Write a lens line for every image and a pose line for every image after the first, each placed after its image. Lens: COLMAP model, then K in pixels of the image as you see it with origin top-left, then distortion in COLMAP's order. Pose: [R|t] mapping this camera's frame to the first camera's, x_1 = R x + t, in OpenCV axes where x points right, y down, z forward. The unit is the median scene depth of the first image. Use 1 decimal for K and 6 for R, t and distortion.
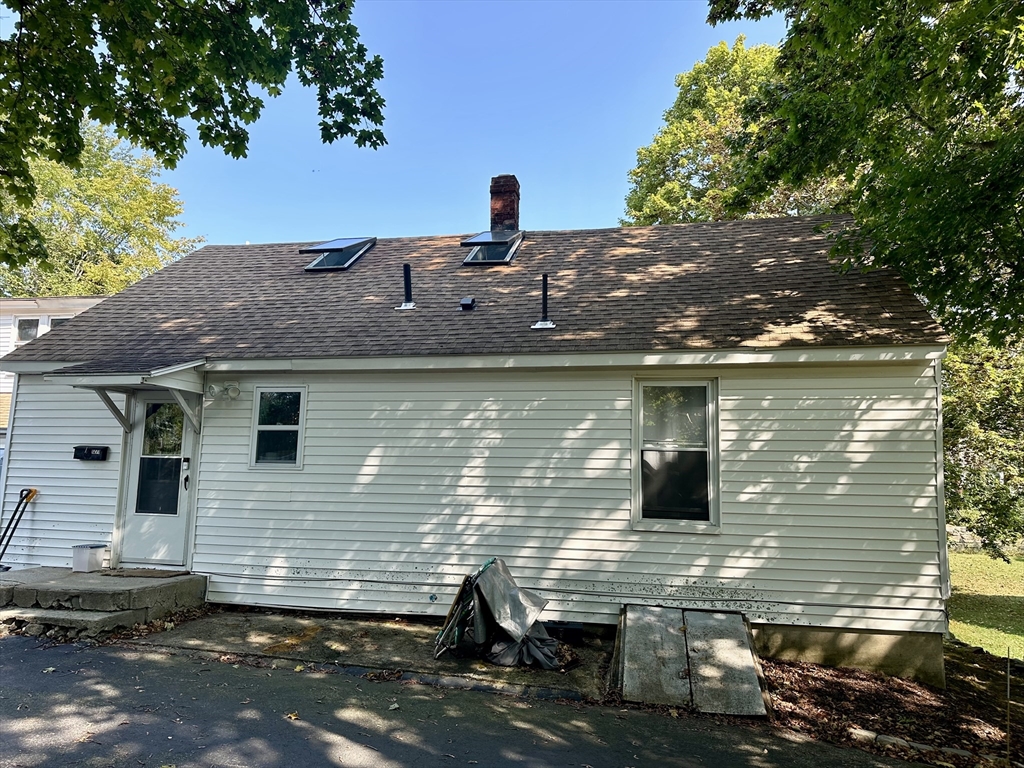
lens RADIAL K [[719.2, 0, 508.7], [0, 719.2, 385.0], [0, 0, 1]] dist [0.072304, -0.098046]
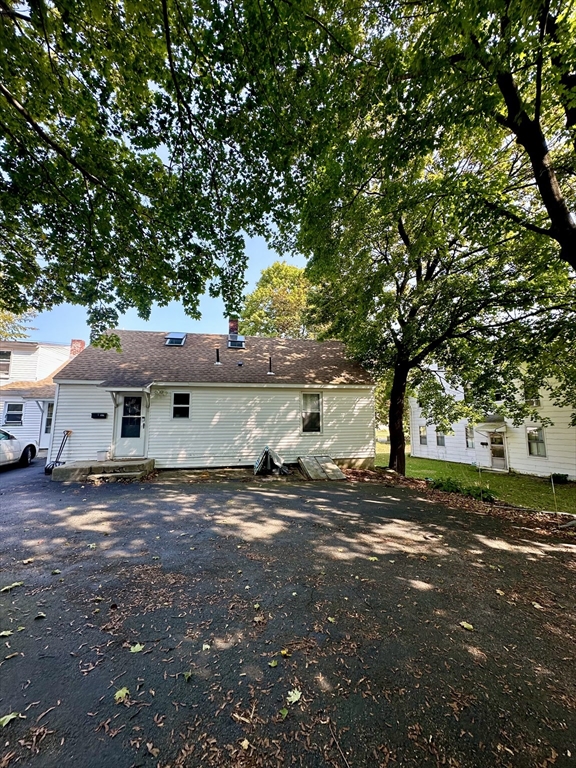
lens RADIAL K [[306.1, 0, 291.2], [0, 306.1, 383.4], [0, 0, 1]] dist [-0.001591, 0.000028]
pose [[0.912628, 0.025407, 0.408001, -0.440120], [-0.028425, 0.999595, 0.001335, -0.045526], [-0.407802, -0.012816, 0.912980, -0.291808]]
